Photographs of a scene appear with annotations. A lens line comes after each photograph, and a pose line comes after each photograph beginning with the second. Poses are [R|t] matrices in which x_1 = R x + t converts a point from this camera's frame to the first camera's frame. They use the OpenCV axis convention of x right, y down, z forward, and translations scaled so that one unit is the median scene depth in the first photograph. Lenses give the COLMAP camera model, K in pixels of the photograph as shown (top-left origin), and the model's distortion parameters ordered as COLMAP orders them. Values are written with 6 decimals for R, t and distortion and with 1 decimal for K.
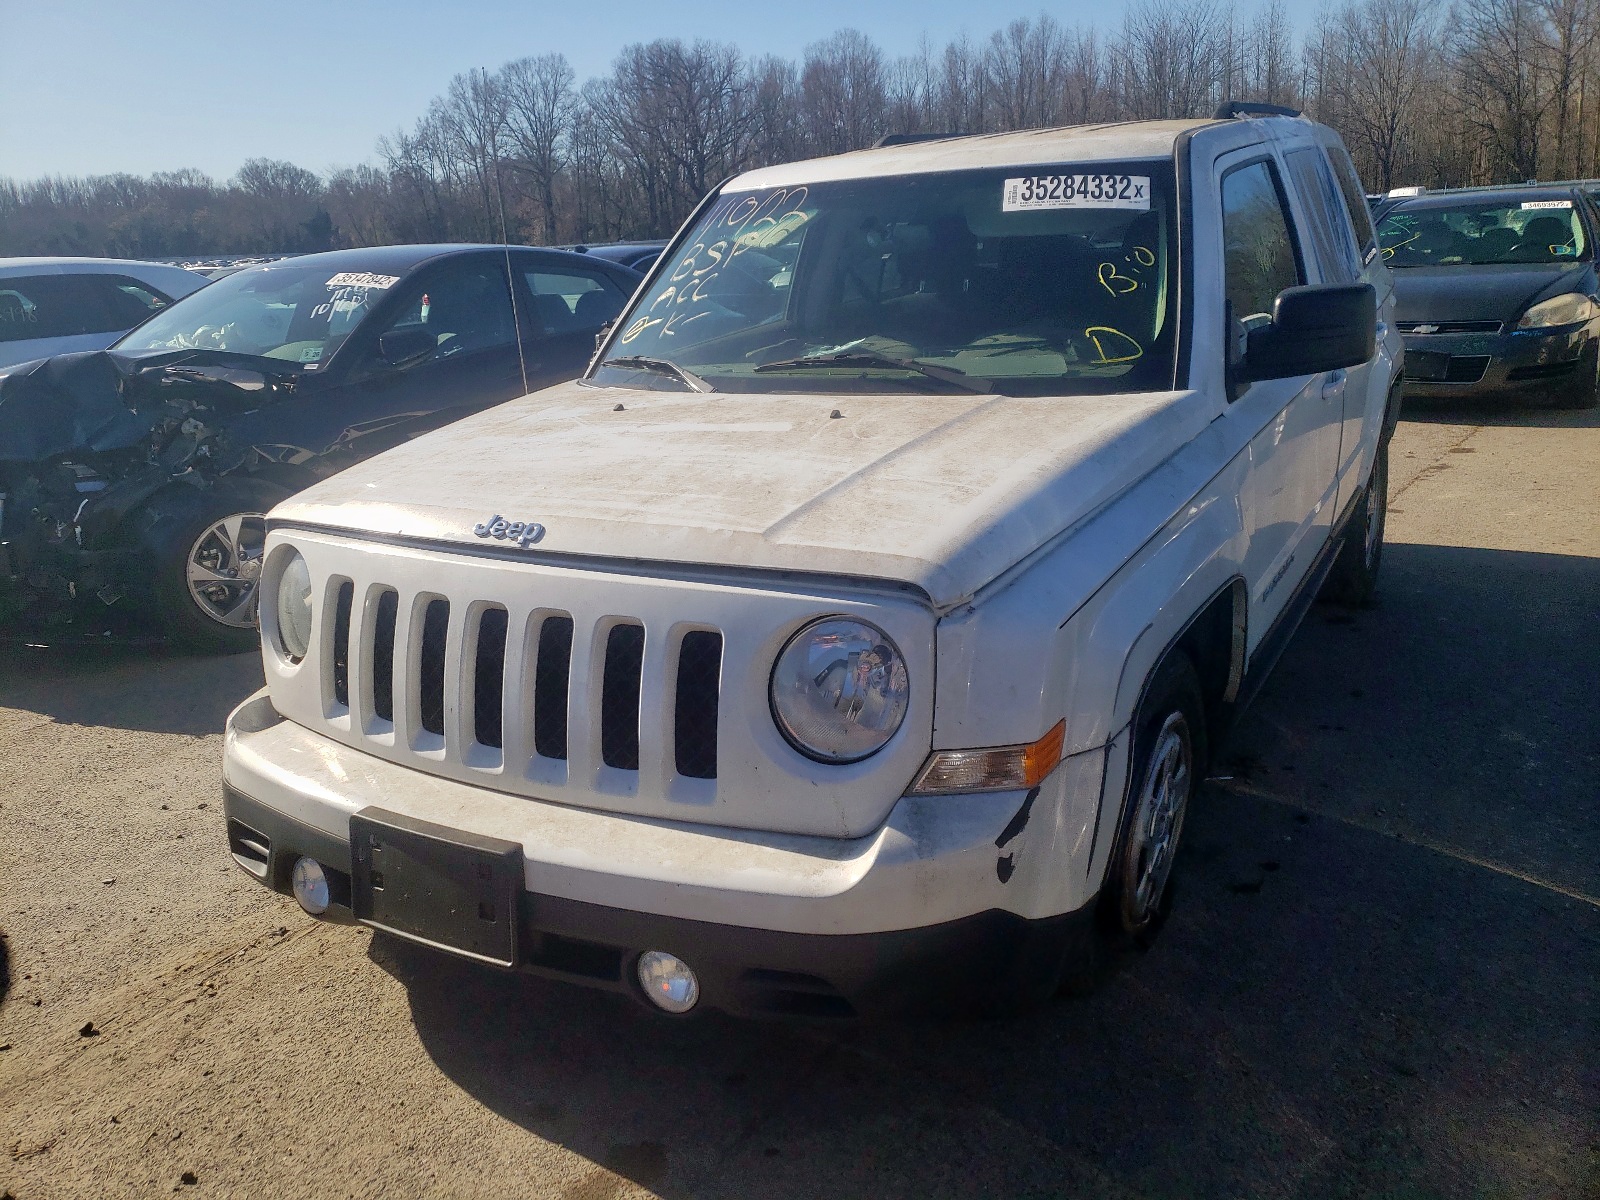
lens RADIAL K [[1251.0, 0, 800.0], [0, 1251.0, 600.0], [0, 0, 1]] dist [0.178030, -0.388440]
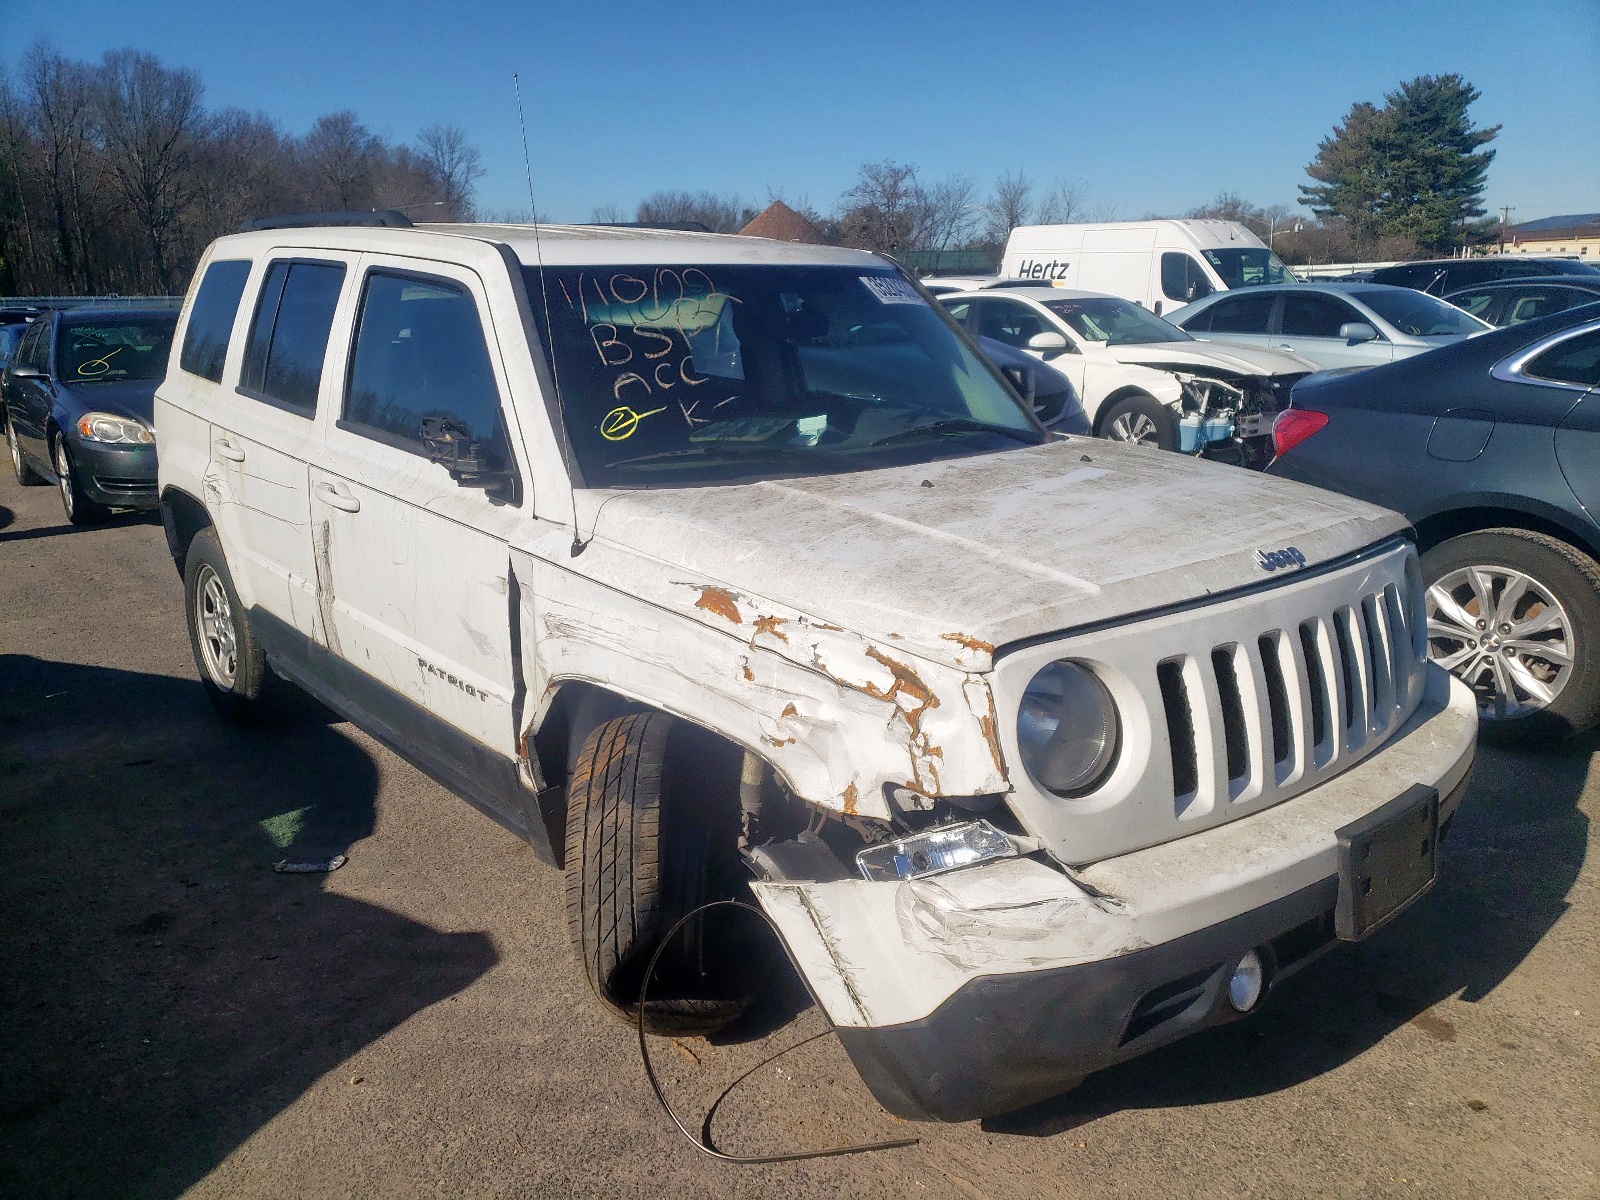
lens RADIAL K [[1251.0, 0, 800.0], [0, 1251.0, 600.0], [0, 0, 1]] dist [0.178030, -0.388440]
pose [[0.300811, -0.180701, 0.936408, -1.454079], [0.258981, 0.960466, 0.102149, -0.251092], [-0.917846, 0.211785, 0.335717, 1.026670]]
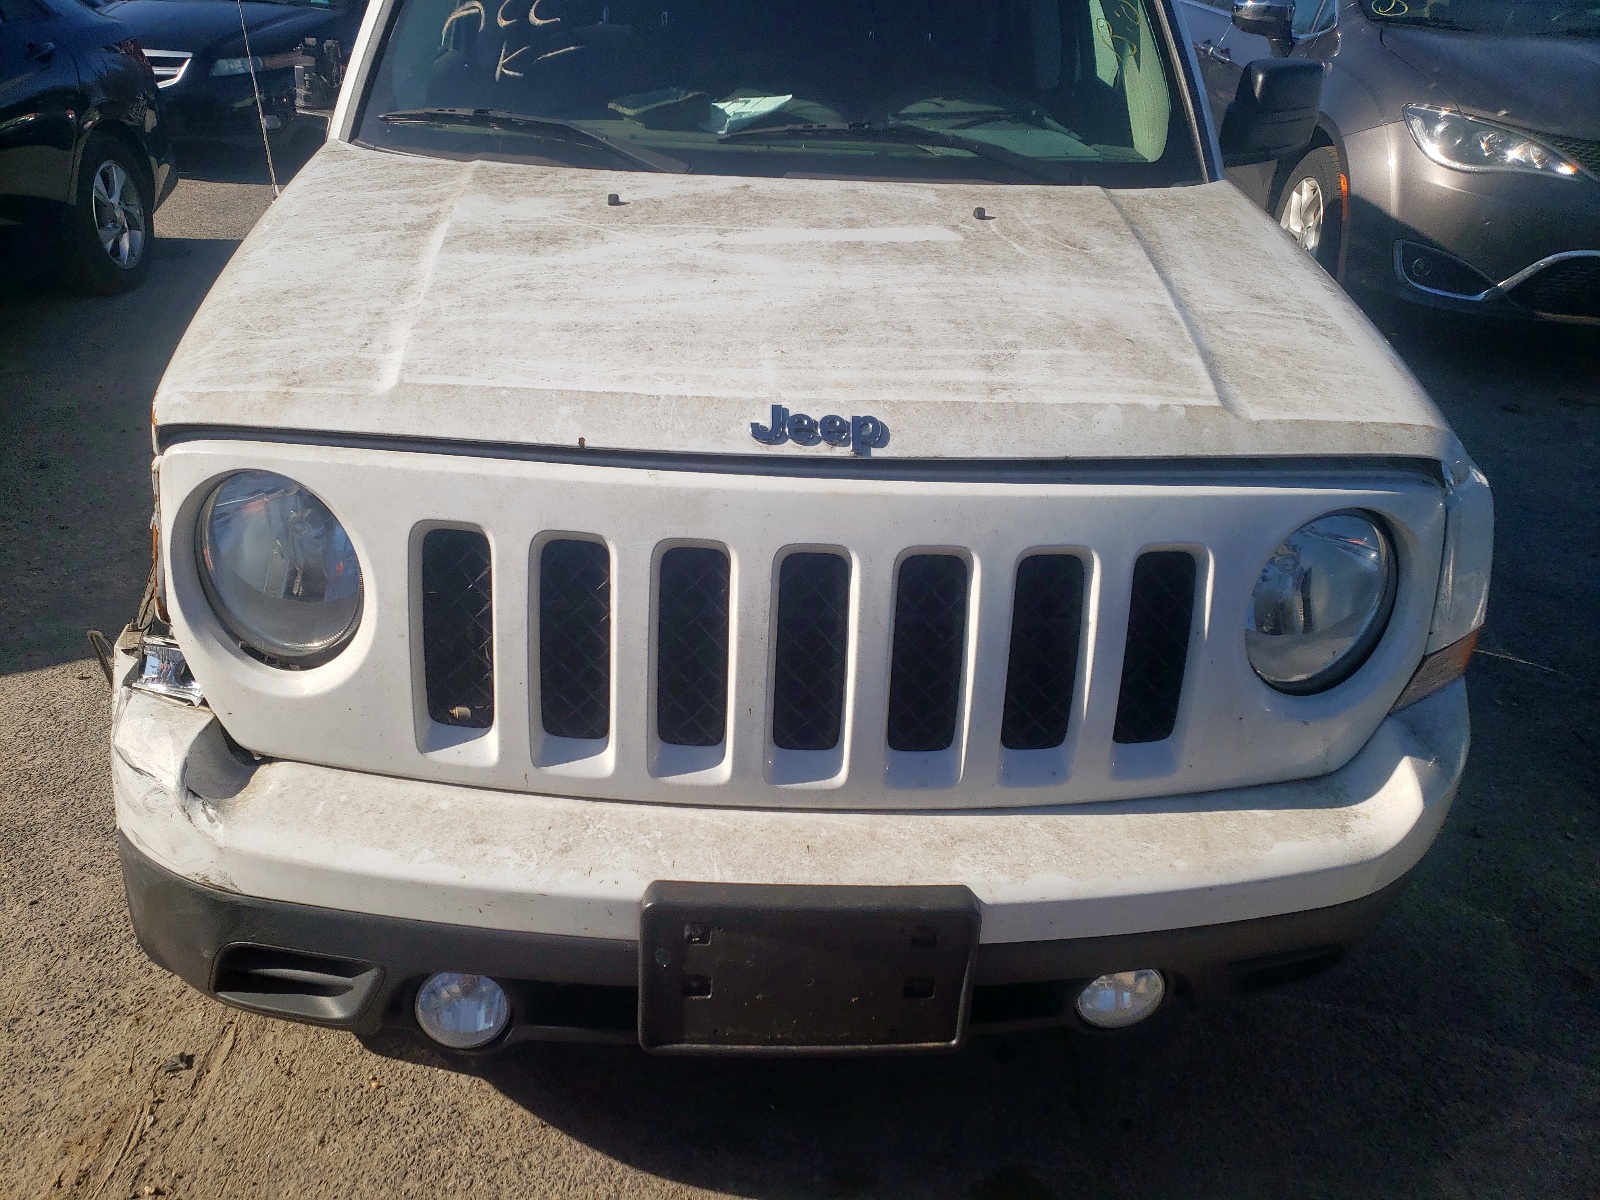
lens RADIAL K [[1251.0, 0, 800.0], [0, 1251.0, 600.0], [0, 0, 1]] dist [0.178030, -0.388440]
pose [[0.841560, -0.170490, 0.512552, -0.588787], [0.066476, 0.974359, 0.214954, -0.110195], [-0.536057, -0.146825, 0.831315, 0.458396]]
